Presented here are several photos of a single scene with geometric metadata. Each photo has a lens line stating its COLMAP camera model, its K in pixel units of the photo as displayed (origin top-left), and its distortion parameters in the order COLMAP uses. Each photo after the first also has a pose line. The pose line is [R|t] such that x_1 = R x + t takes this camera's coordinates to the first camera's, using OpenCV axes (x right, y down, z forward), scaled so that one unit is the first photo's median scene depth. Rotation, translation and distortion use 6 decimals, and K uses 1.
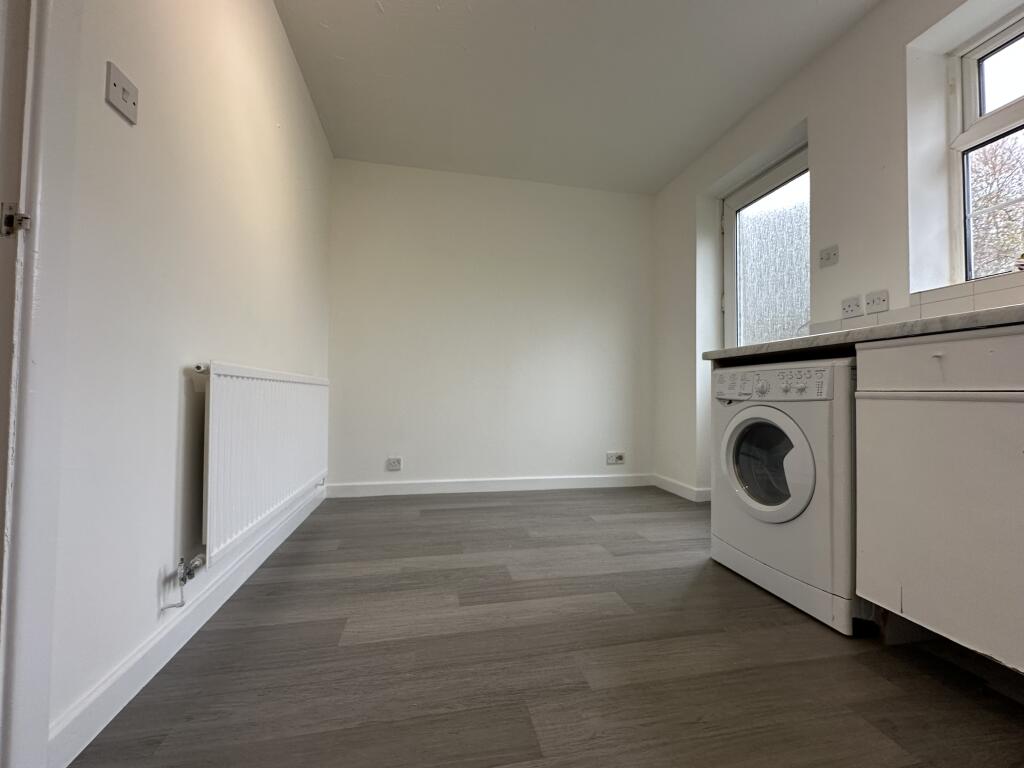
lens RADIAL K [[406.5, 0, 513.7], [0, 406.5, 382.6], [0, 0, 1]] dist [0.000939, 0.000093]
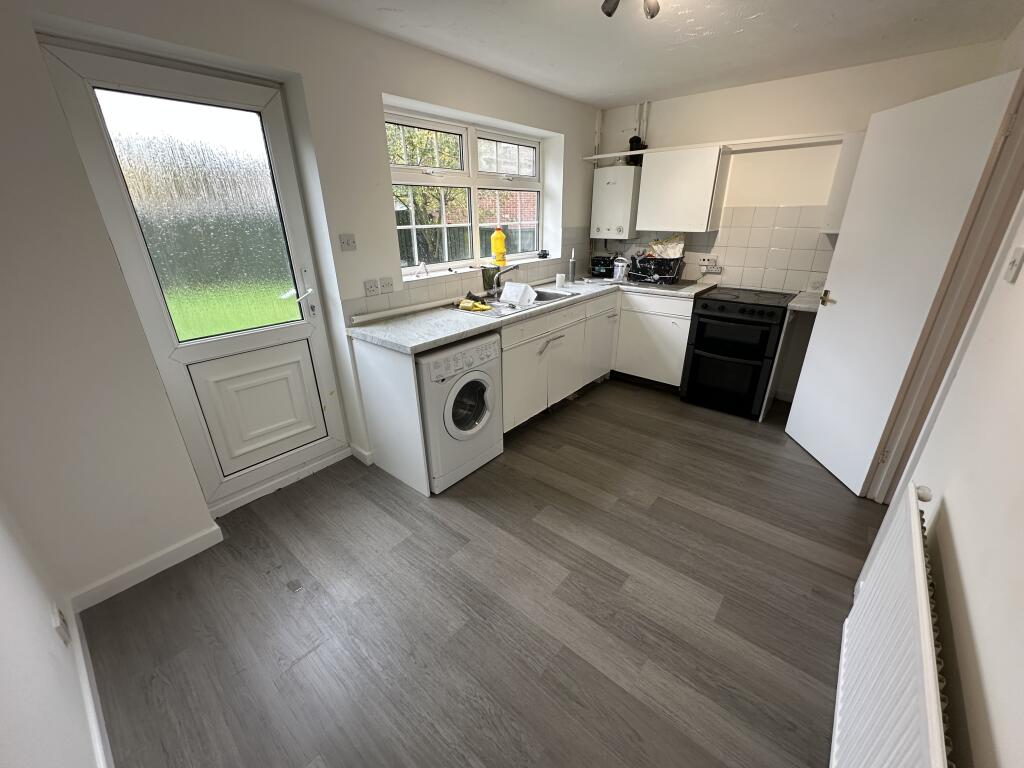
lens RADIAL K [[406.5, 0, 513.7], [0, 406.5, 382.6], [0, 0, 1]] dist [0.000939, 0.000093]
pose [[-0.615071, -0.303379, 0.727770, -0.621089], [-0.017367, 0.928002, 0.372170, -0.483264], [-0.788280, 0.216272, -0.576056, 1.772330]]
